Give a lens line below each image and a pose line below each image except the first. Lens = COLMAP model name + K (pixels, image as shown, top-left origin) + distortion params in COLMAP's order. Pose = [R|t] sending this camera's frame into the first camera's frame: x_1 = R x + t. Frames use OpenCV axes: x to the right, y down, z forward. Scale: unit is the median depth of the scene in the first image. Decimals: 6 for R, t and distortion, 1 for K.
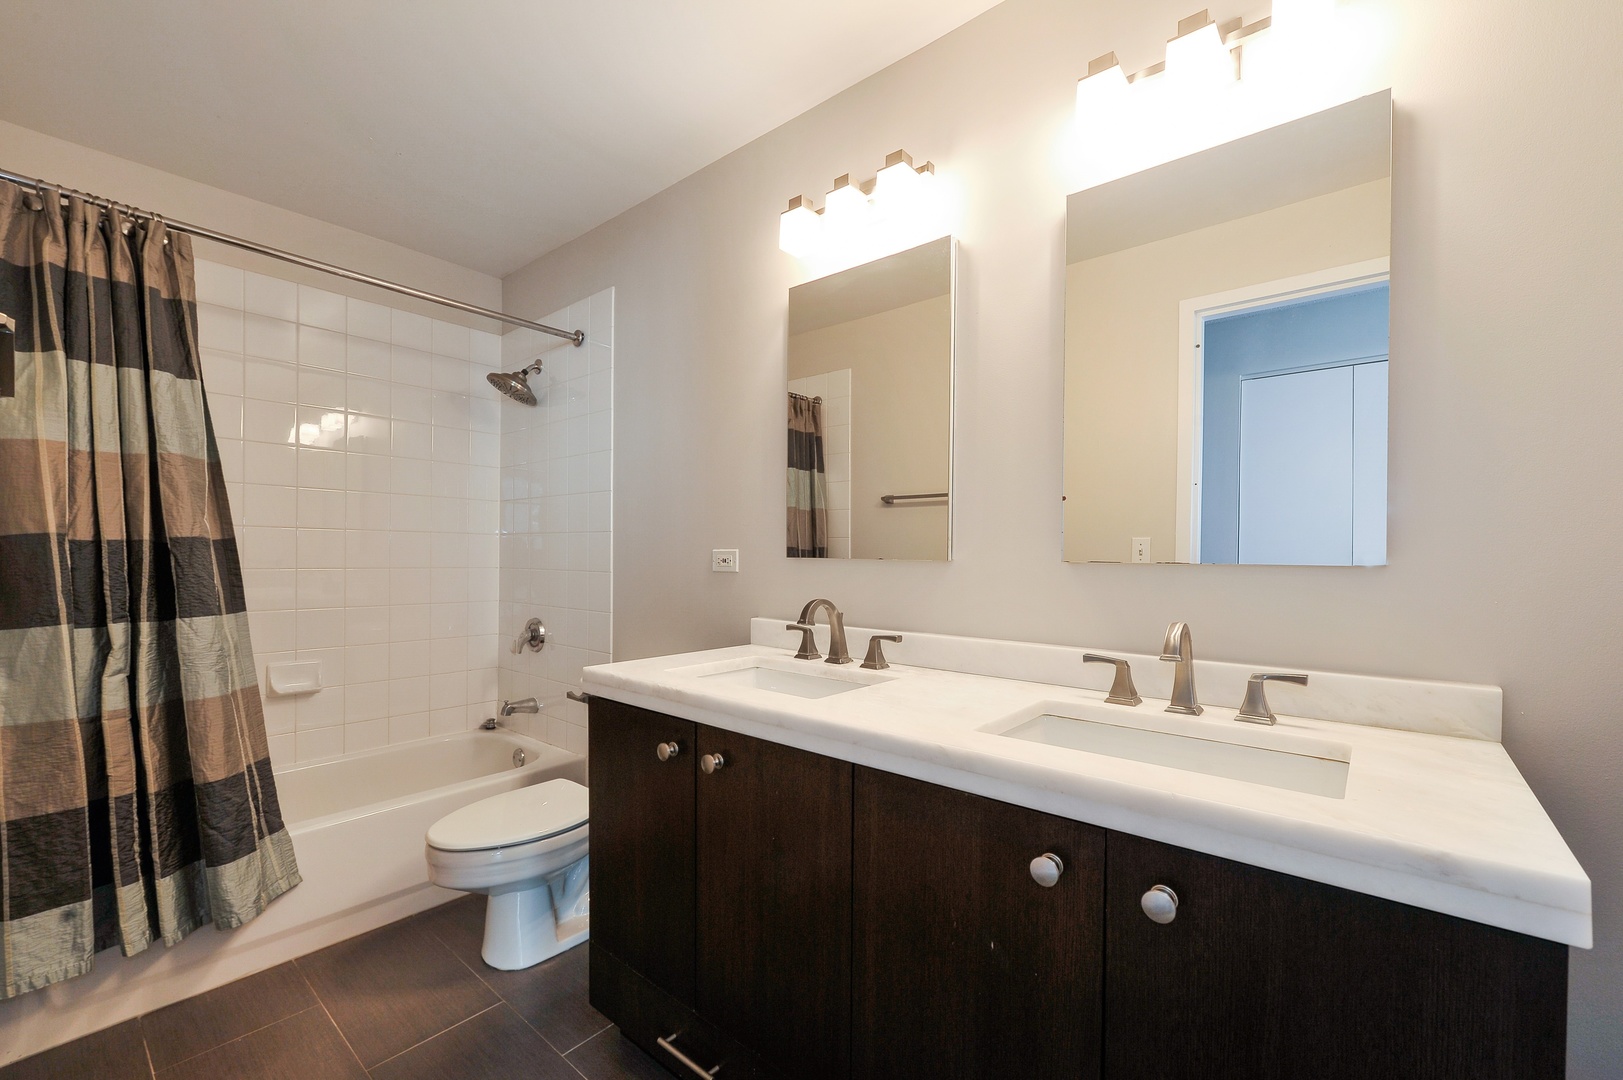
lens RADIAL K [[685.4, 0, 811.7], [0, 685.4, 556.9], [0, 0, 1]] dist [-0.000020, 0.000010]
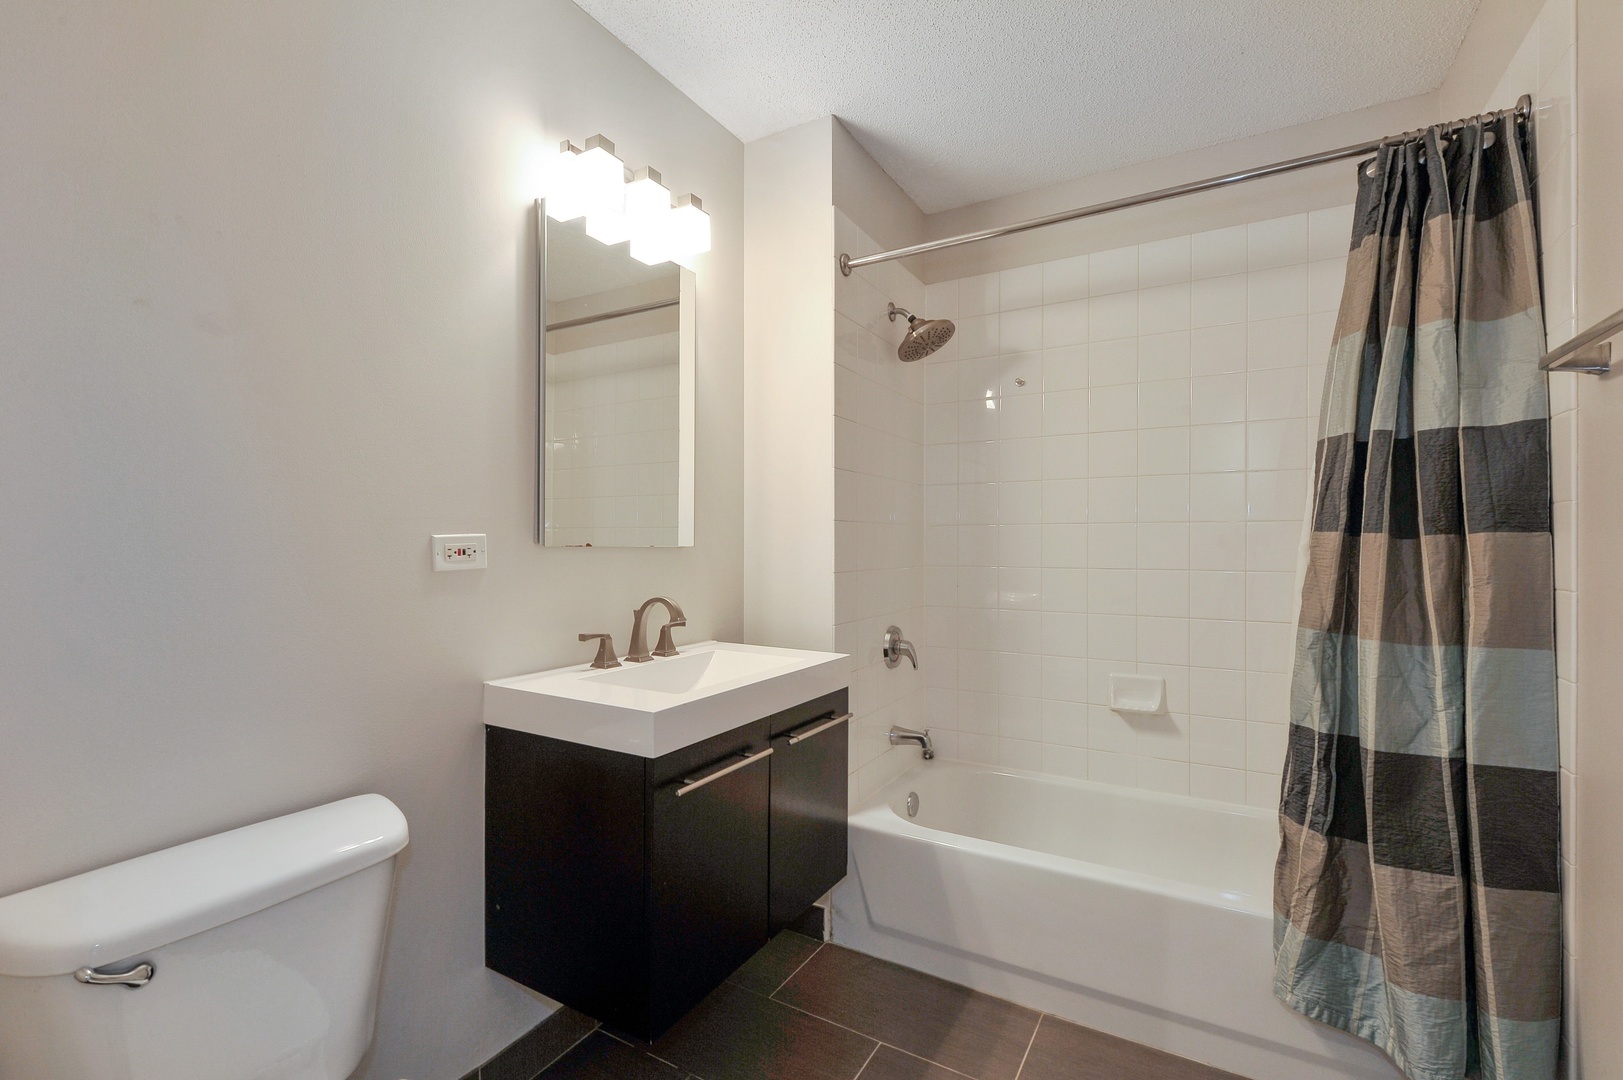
lens RADIAL K [[712.5, 0, 811.5], [0, 712.5, 540.0], [0, 0, 1]] dist [-0.000119, -0.000010]
pose [[-0.164482, 0.023415, 0.986102, -0.893729], [0.005452, 0.999725, -0.022829, 0.011786], [-0.986365, 0.001621, -0.164565, 0.841342]]
